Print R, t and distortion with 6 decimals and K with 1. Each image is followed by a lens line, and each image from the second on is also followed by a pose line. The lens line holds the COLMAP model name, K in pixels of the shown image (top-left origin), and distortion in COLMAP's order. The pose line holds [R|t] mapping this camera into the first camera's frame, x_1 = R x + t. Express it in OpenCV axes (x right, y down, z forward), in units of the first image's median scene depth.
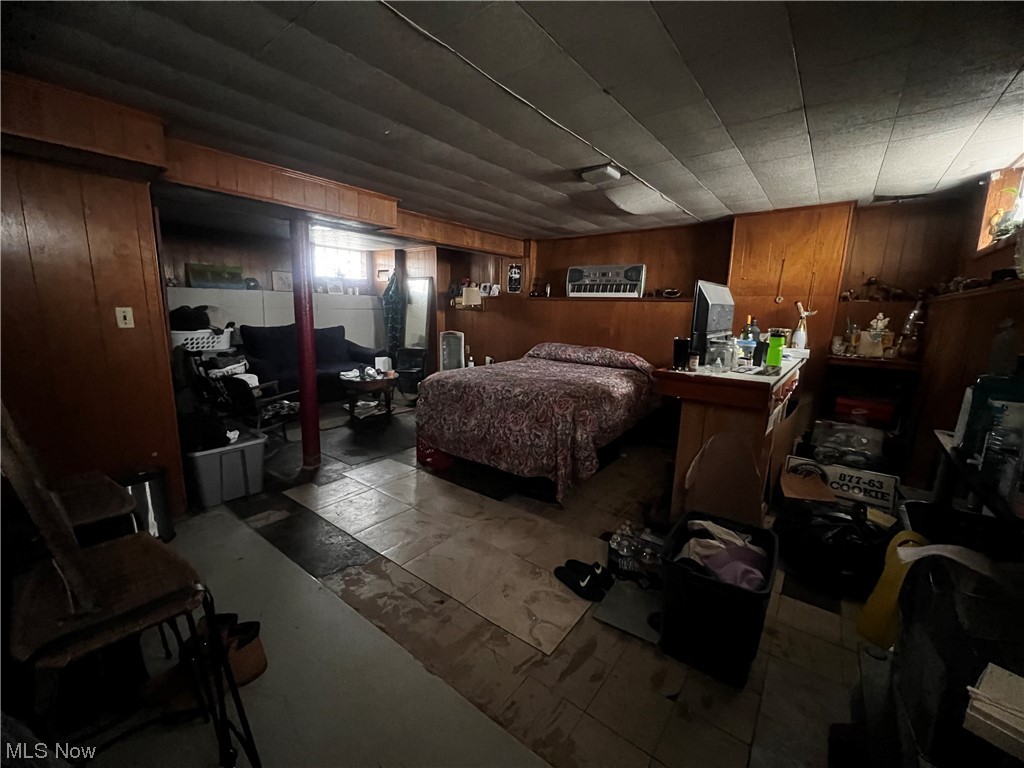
lens RADIAL K [[409.2, 0, 512.0], [0, 409.2, 384.0], [0, 0, 1]] dist [-0.000025, 0.000184]
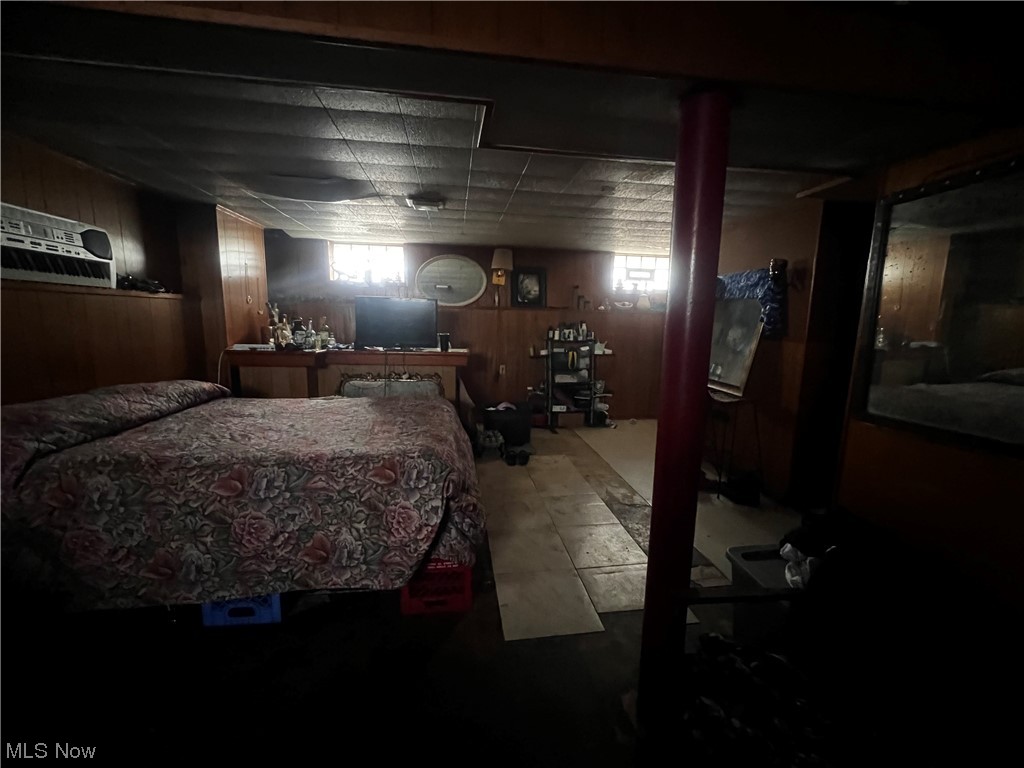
lens RADIAL K [[409.2, 0, 512.0], [0, 409.2, 384.0], [0, 0, 1]] dist [-0.000025, 0.000184]
pose [[-0.722804, -0.142112, 0.676283, -1.030597], [0.086276, 0.952412, 0.292348, -0.420880], [-0.685647, 0.269657, -0.676146, 2.170616]]
